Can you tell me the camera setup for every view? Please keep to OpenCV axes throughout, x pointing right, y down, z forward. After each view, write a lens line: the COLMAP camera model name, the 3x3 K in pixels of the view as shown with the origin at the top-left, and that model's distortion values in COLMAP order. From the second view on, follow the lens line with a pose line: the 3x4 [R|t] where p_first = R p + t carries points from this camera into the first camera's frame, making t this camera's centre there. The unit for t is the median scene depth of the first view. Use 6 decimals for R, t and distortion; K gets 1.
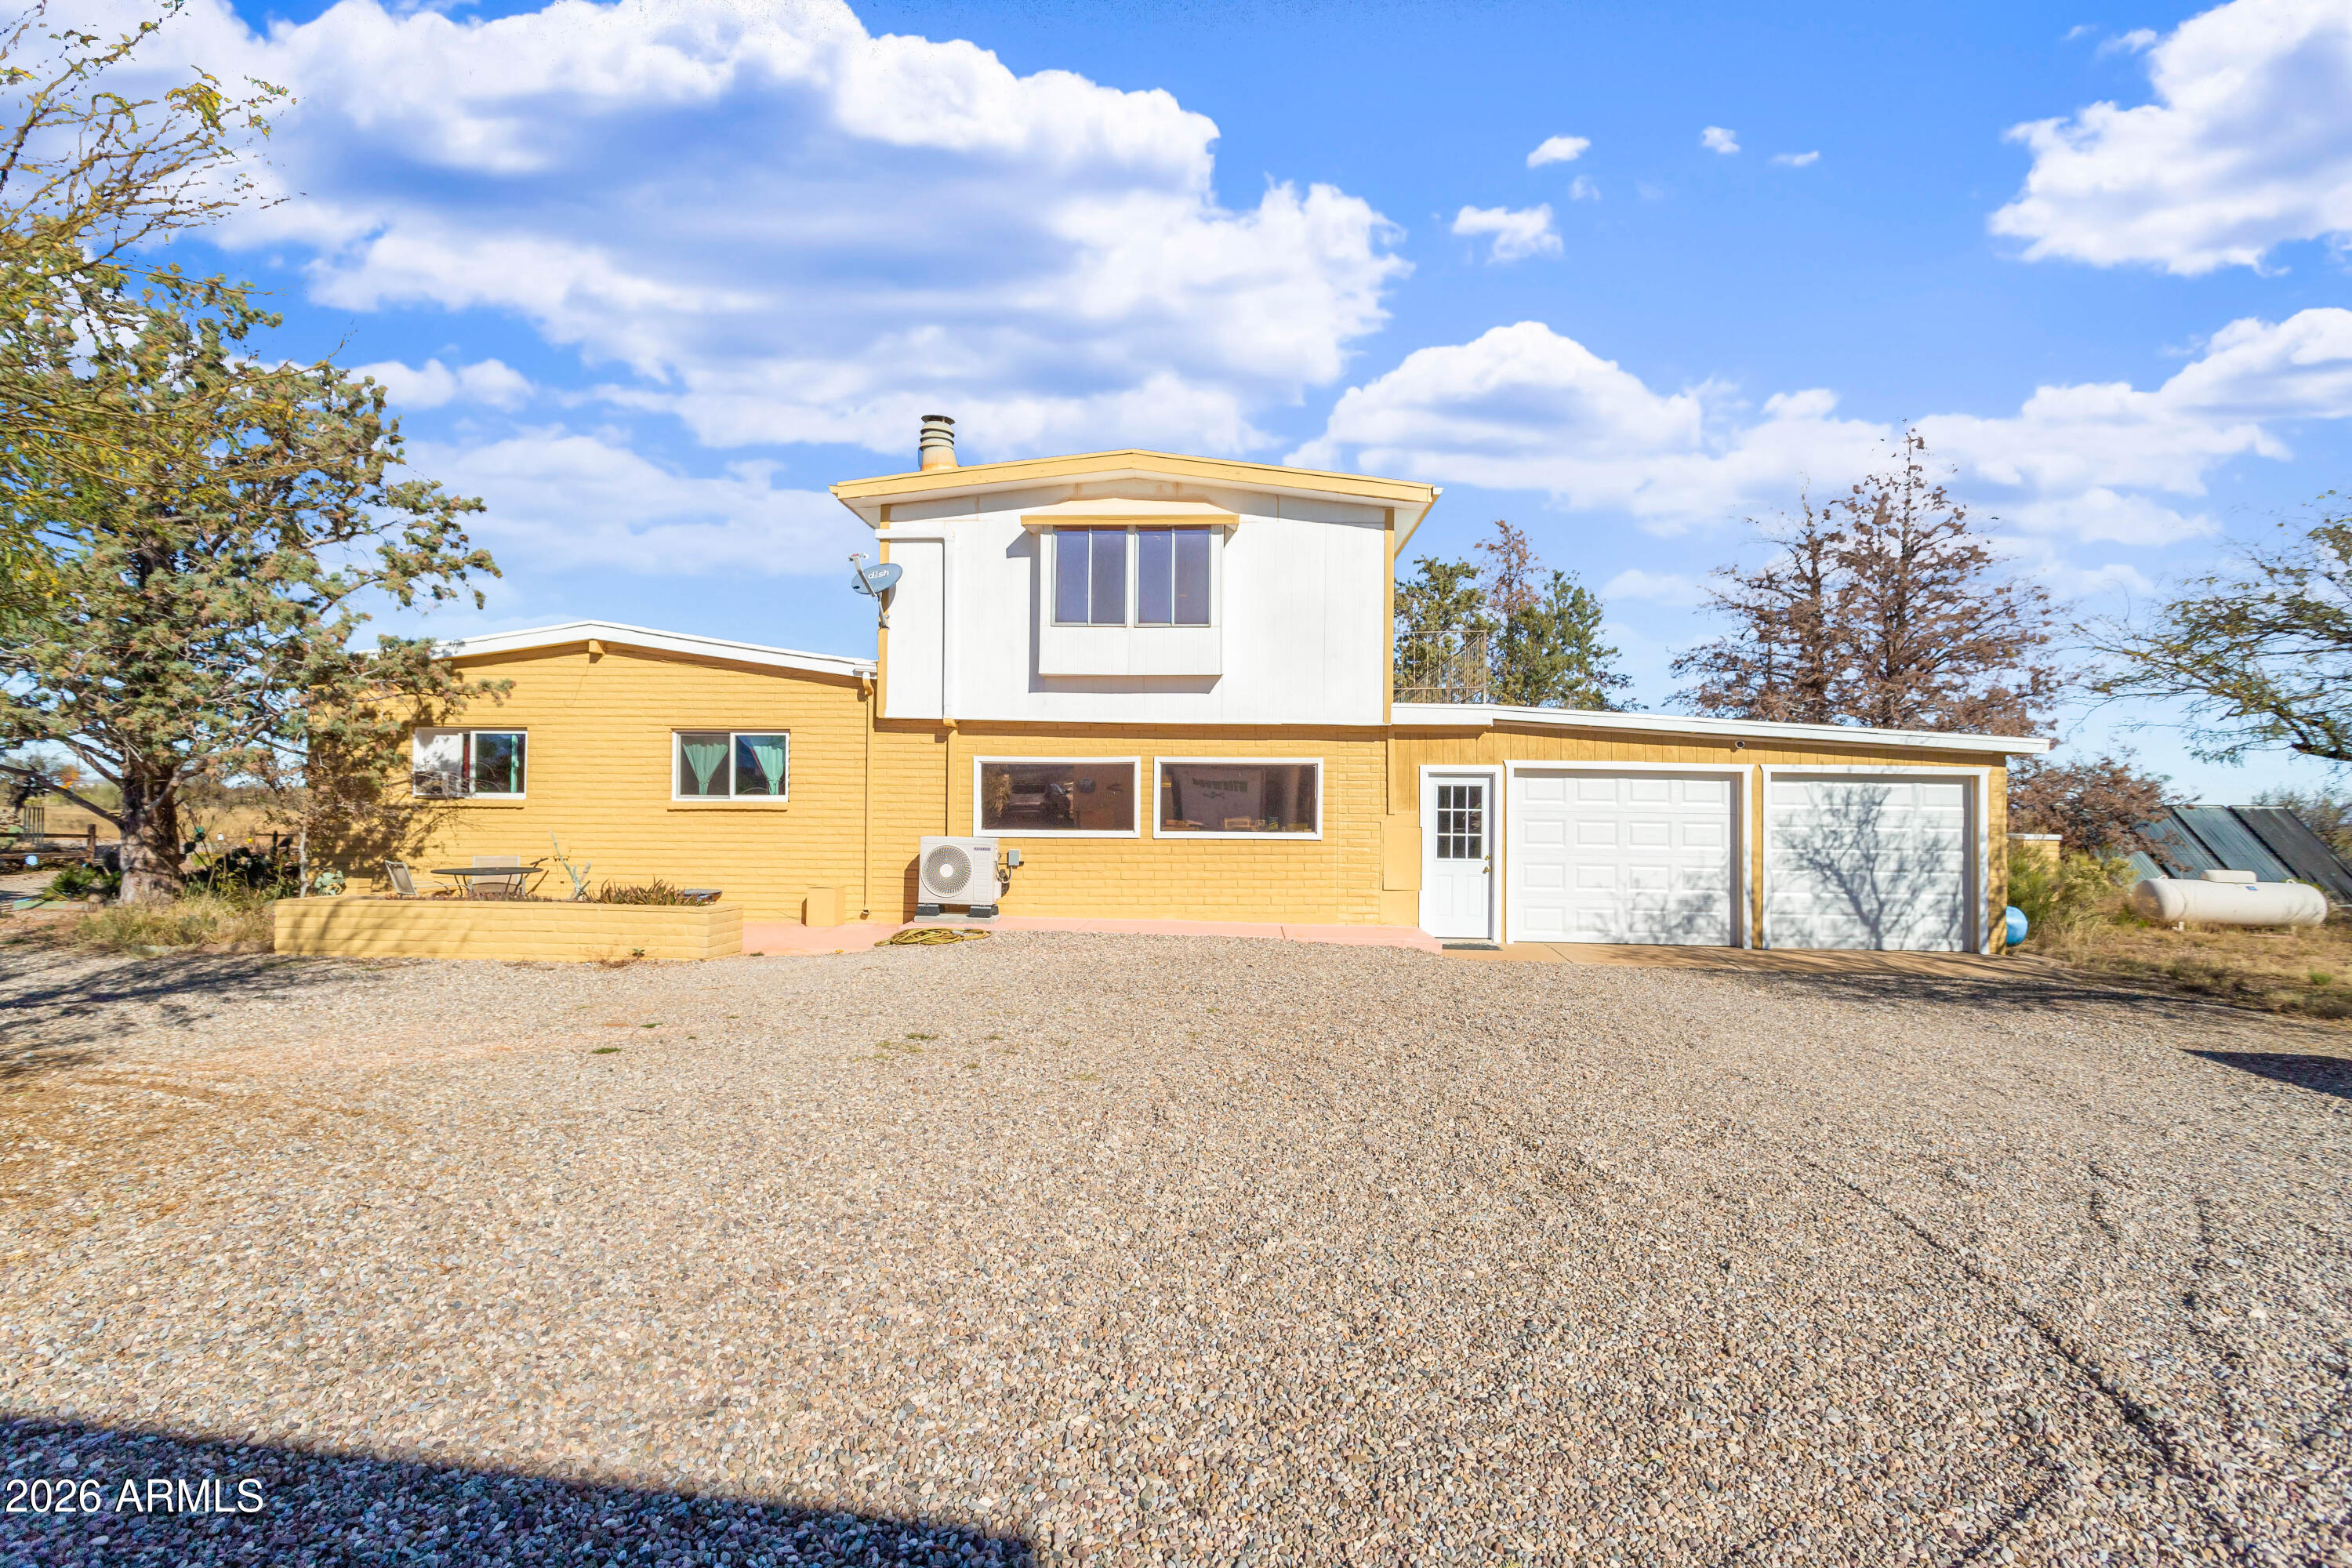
lens RADIAL K [[1138.3, 0, 1180.6], [0, 1138.3, 795.0], [0, 0, 1]] dist [0.012275, -0.000555]
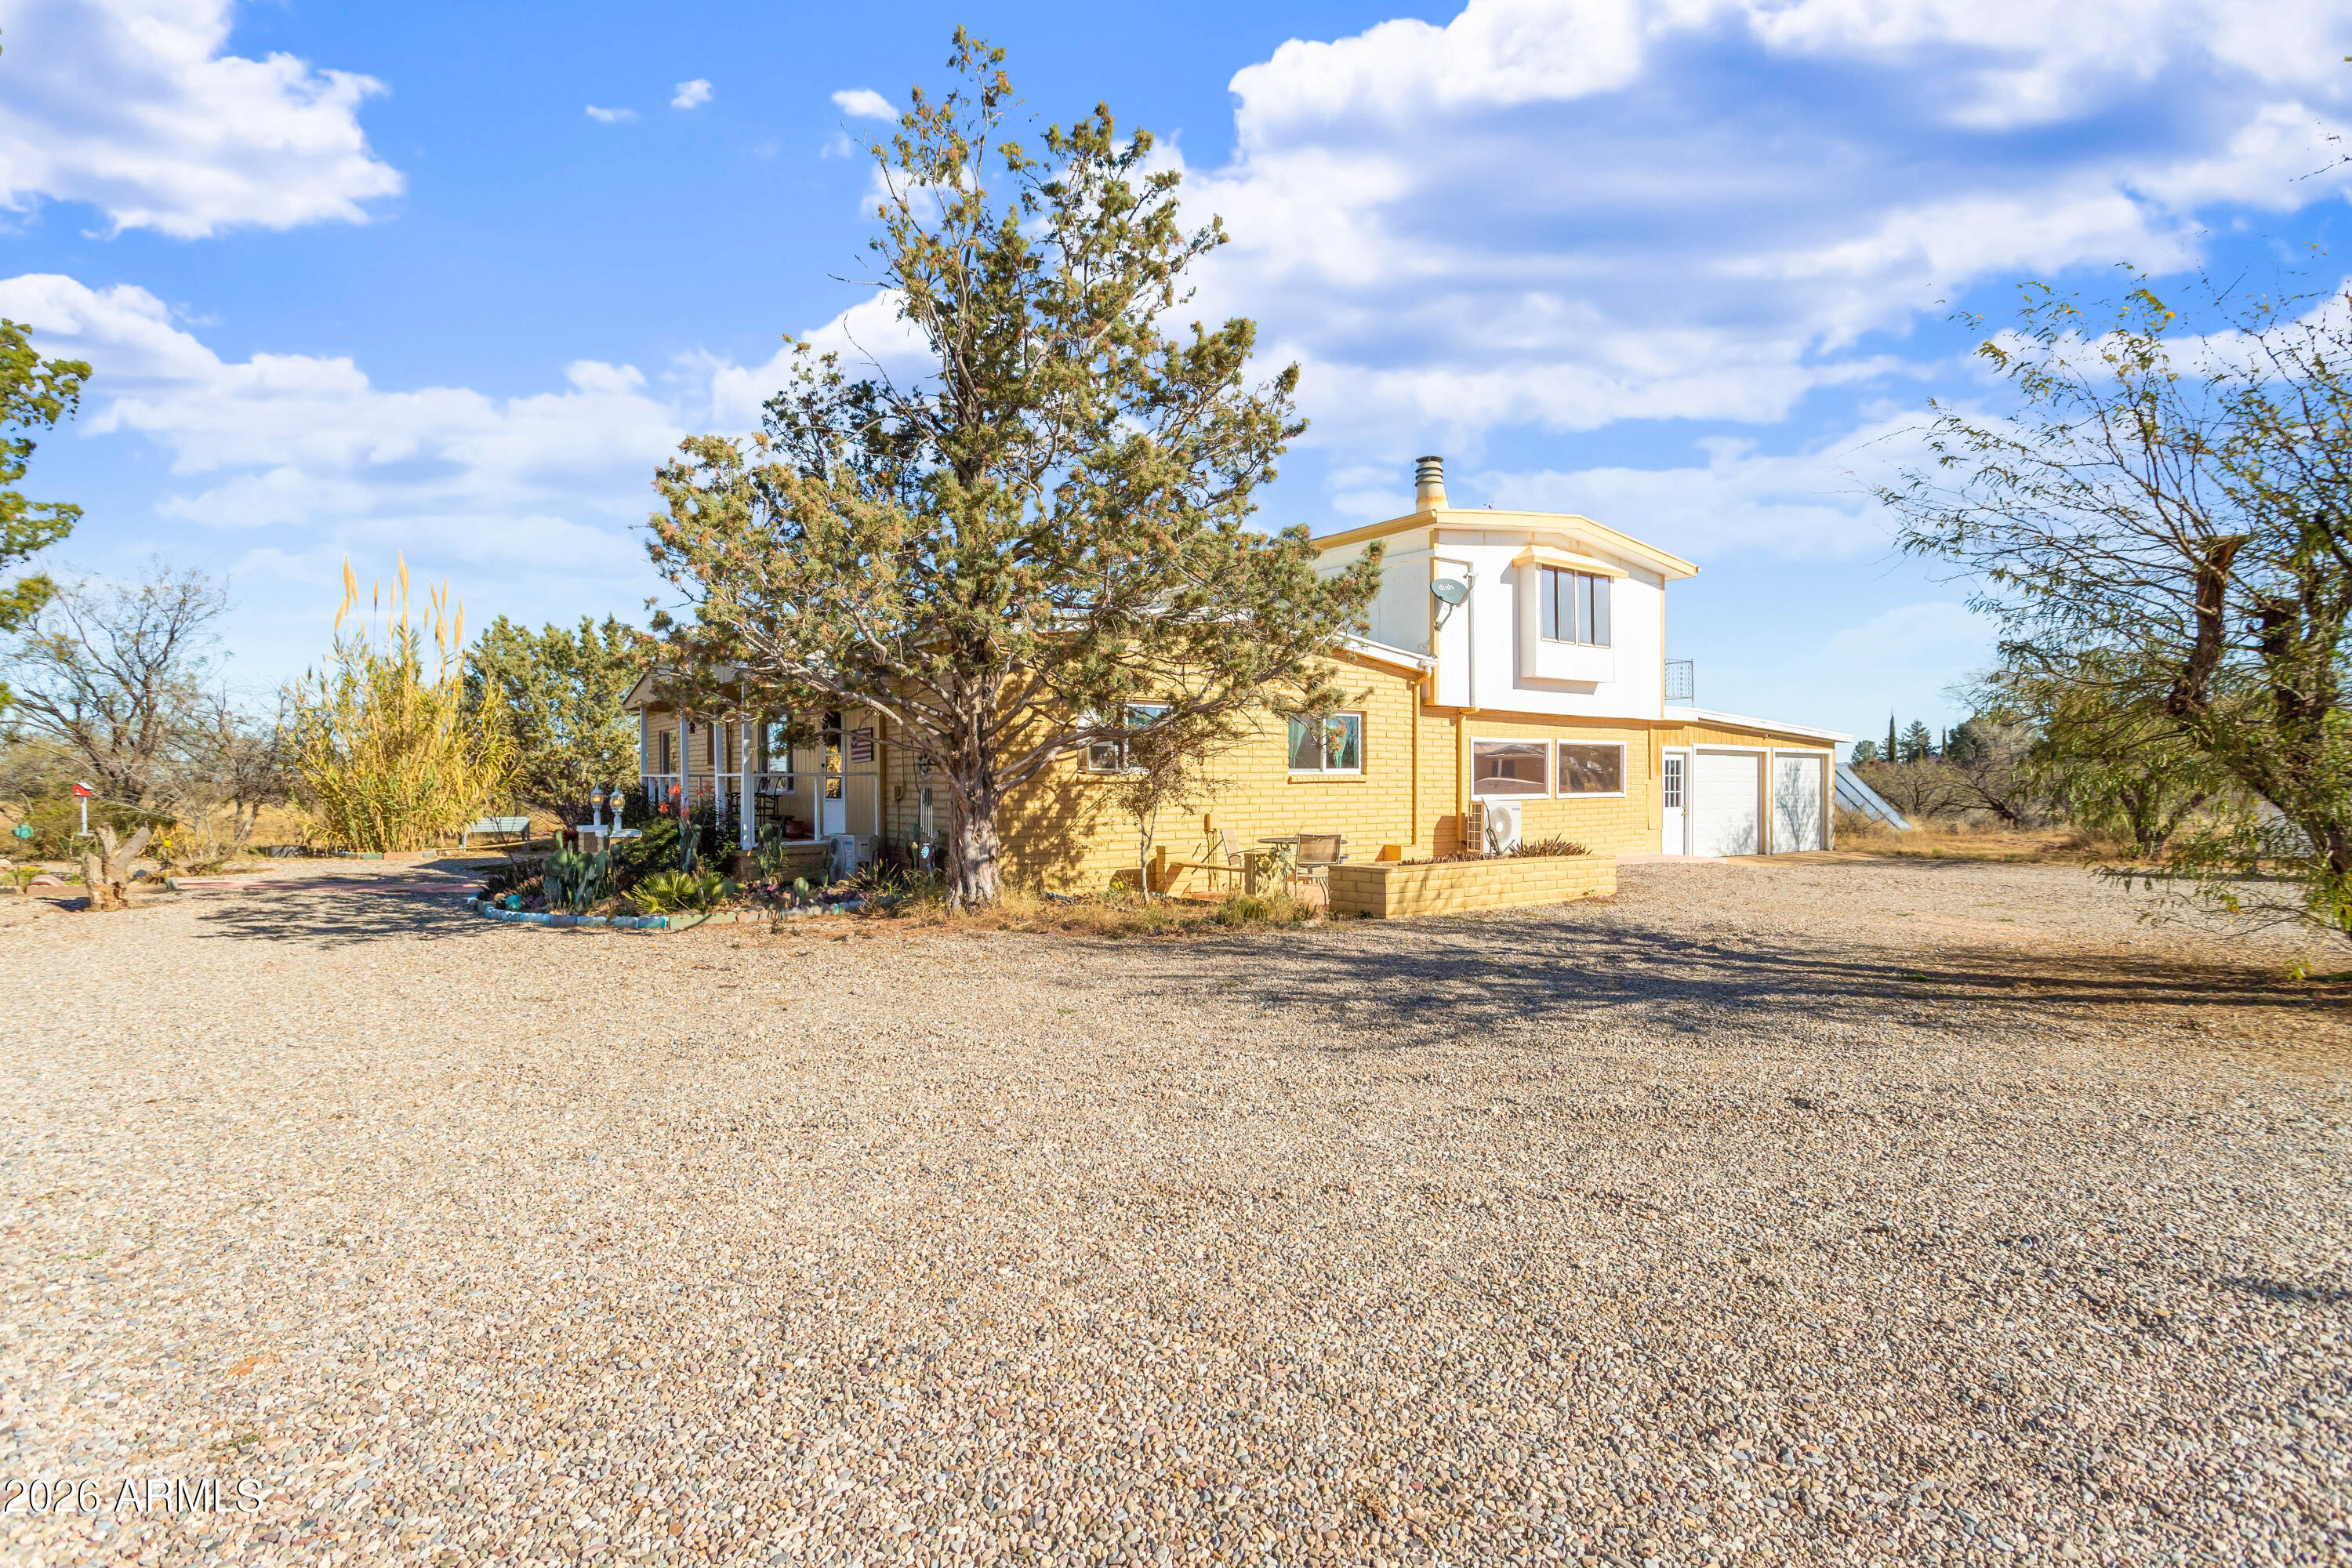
lens RADIAL K [[1138.3, 0, 1179.6], [0, 1138.3, 785.7], [0, 0, 1]] dist [0.012275, -0.000555]
pose [[0.781661, -0.015290, 0.623516, -1.732811], [0.000876, 0.999725, 0.023418, -0.014015], [-0.623703, -0.017759, 0.781460, 0.303925]]
